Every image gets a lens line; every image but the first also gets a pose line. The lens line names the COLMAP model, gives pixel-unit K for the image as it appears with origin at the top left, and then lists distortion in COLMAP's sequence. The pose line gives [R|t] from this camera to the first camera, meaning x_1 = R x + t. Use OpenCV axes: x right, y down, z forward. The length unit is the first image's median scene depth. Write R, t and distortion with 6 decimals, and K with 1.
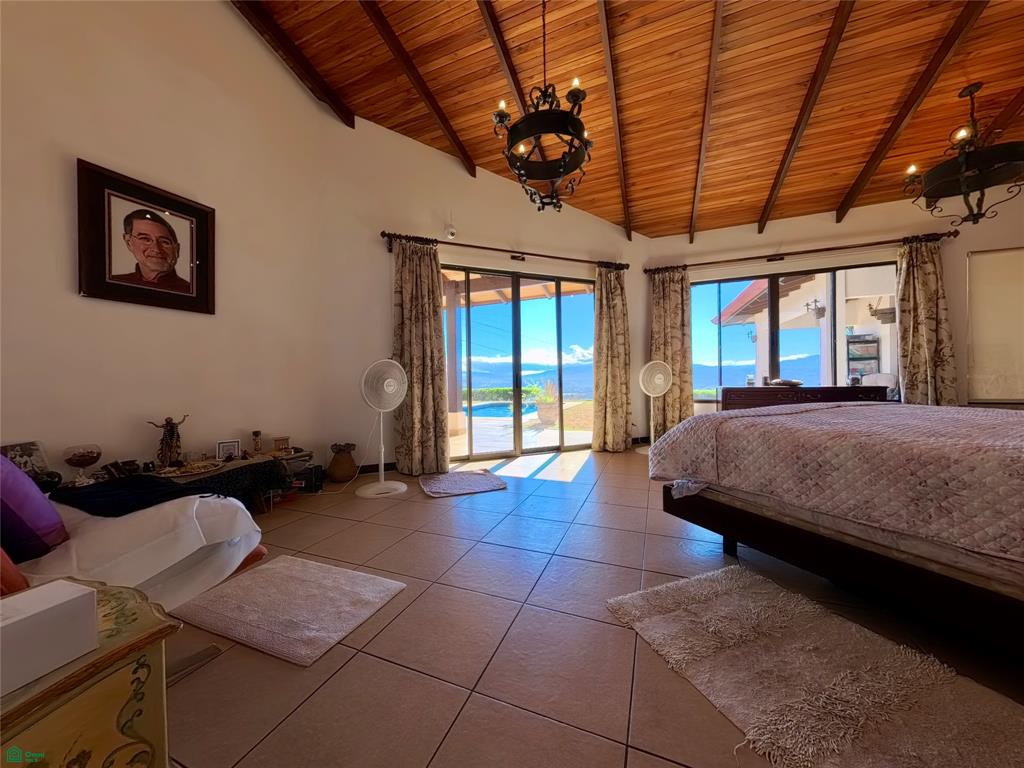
lens RADIAL K [[356.8, 0, 511.5], [0, 356.8, 383.2], [0, 0, 1]] dist [0.002165, -0.001492]
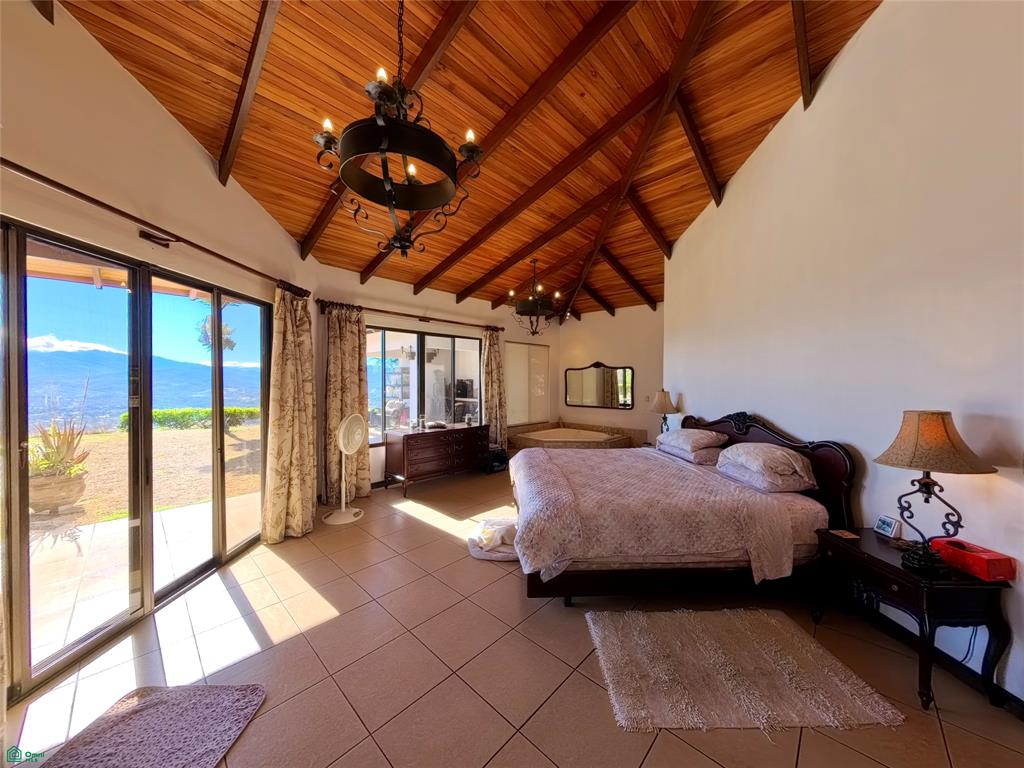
lens RADIAL K [[356.8, 0, 510.9], [0, 356.8, 382.4], [0, 0, 1]] dist [0.002165, -0.001492]
pose [[0.356123, 0.008352, 0.934402, -0.335757], [-0.000124, 0.999960, -0.008890, -0.156461], [-0.934439, 0.003050, 0.356110, 0.372328]]
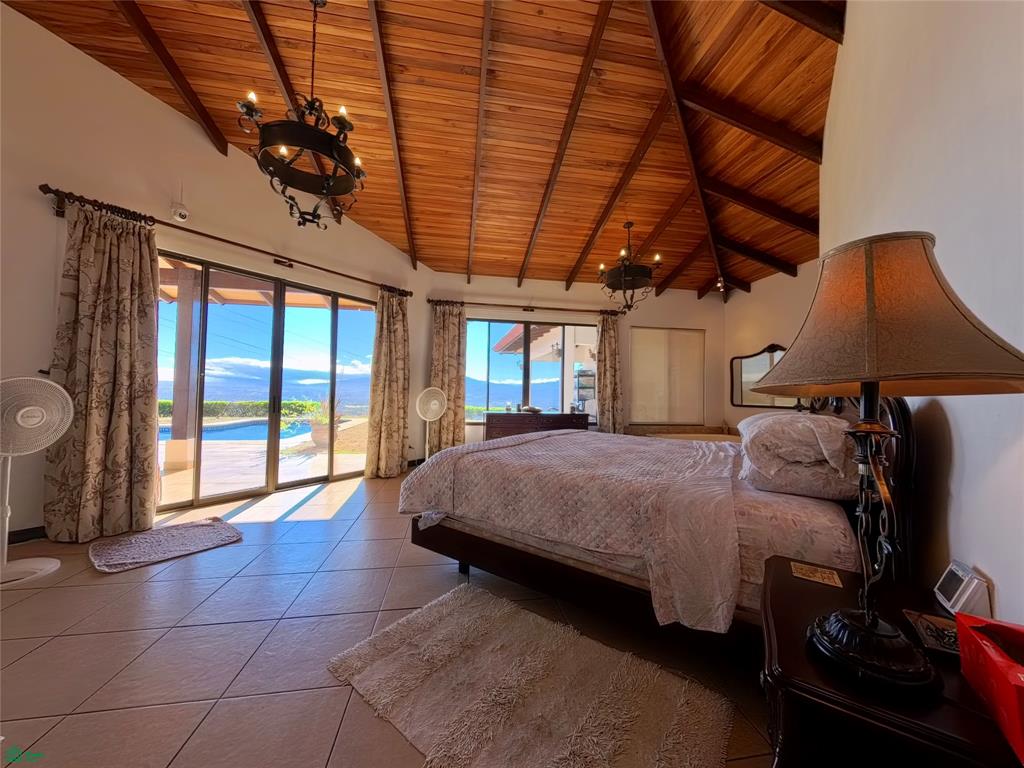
lens RADIAL K [[356.8, 0, 512.4], [0, 356.8, 383.1], [0, 0, 1]] dist [0.002165, -0.001492]
pose [[0.850380, 0.047004, 0.524065, 0.058949], [-0.027818, 0.998625, -0.044428, -0.041078], [-0.525433, 0.023202, 0.850518, -0.035273]]
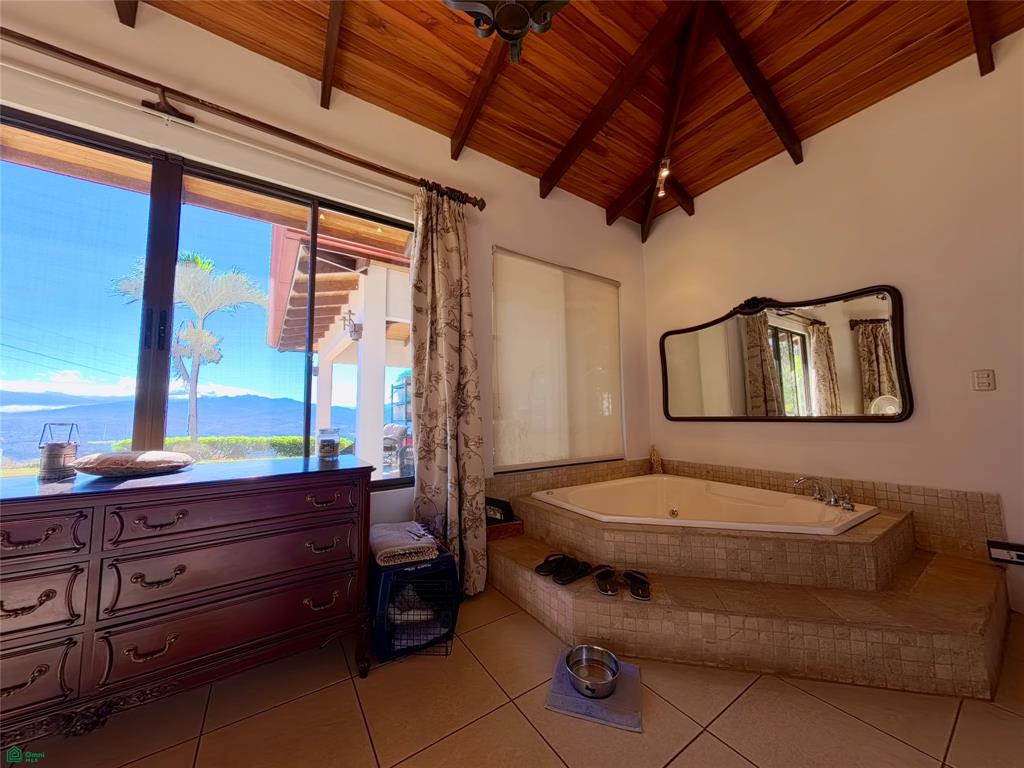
lens RADIAL K [[356.8, 0, 511.2], [0, 356.8, 383.5], [0, 0, 1]] dist [0.002165, -0.001492]
pose [[0.557733, 0.080939, 0.826065, 0.801404], [0.010264, 0.994485, -0.104371, -0.039329], [-0.829957, 0.066690, 0.553826, 0.645129]]
